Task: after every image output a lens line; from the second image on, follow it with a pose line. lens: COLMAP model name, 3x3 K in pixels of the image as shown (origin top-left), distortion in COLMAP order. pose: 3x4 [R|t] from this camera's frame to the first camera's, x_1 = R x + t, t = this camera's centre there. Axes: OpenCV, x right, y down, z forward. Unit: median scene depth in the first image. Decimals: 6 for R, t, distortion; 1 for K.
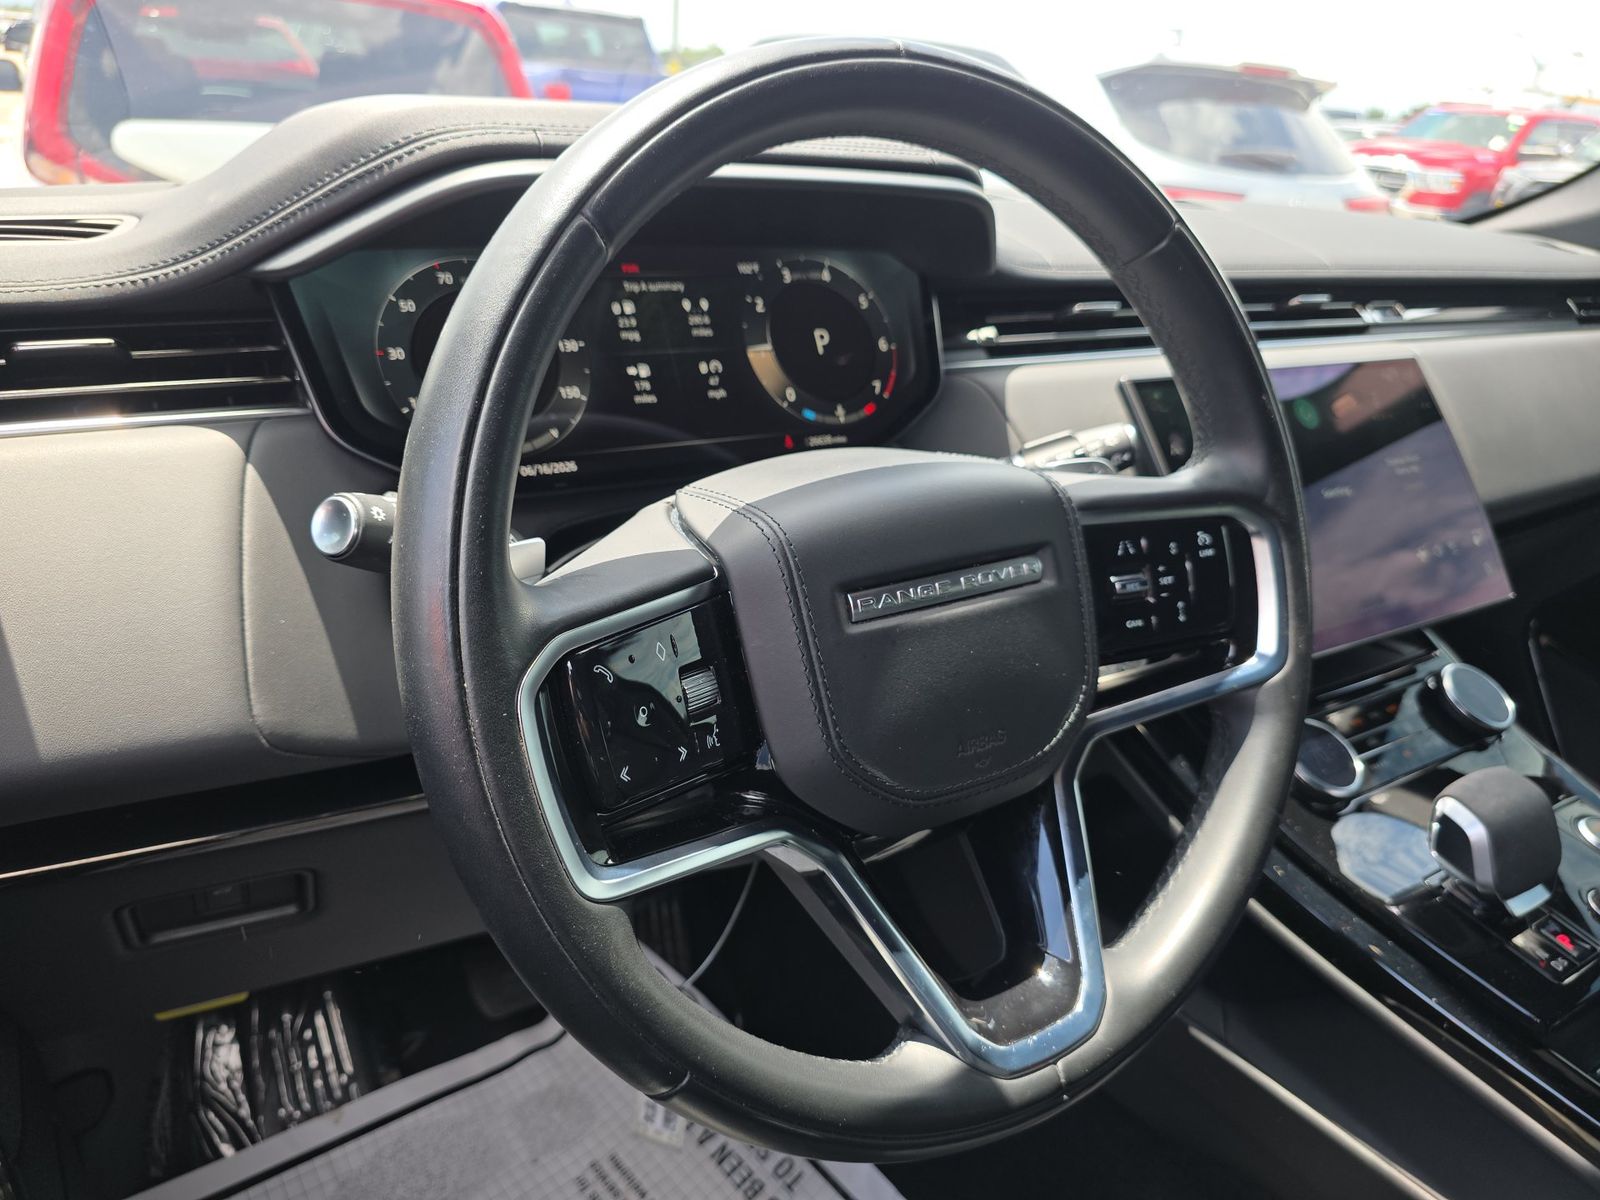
lens RADIAL K [[1115.5, 0, 800.0], [0, 1115.5, 600.0], [0, 0, 1]] dist [0.000568, -0.004415]
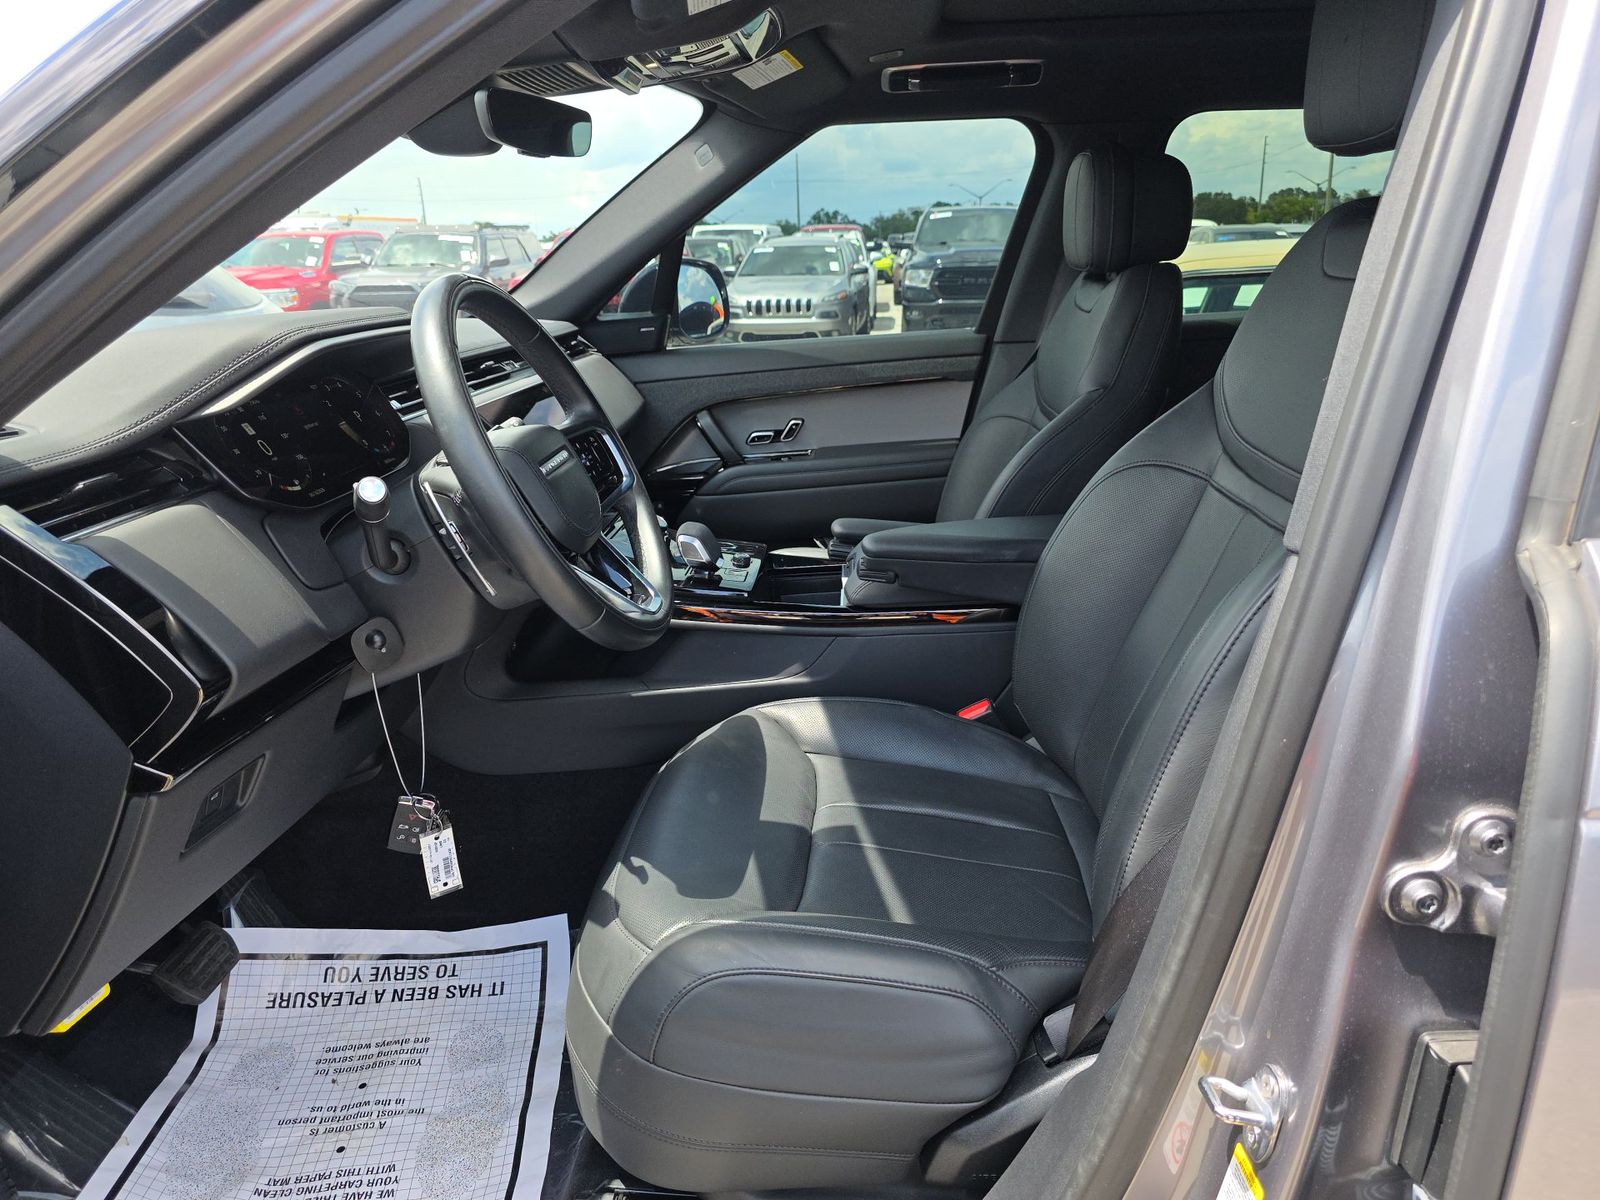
lens RADIAL K [[1115.5, 0, 800.0], [0, 1115.5, 600.0], [0, 0, 1]] dist [0.000568, -0.004415]
pose [[0.587218, -0.338529, 0.735237, -0.971628], [0.411298, 0.907128, 0.089179, 0.179003], [-0.697144, 0.250034, 0.671918, -0.678741]]
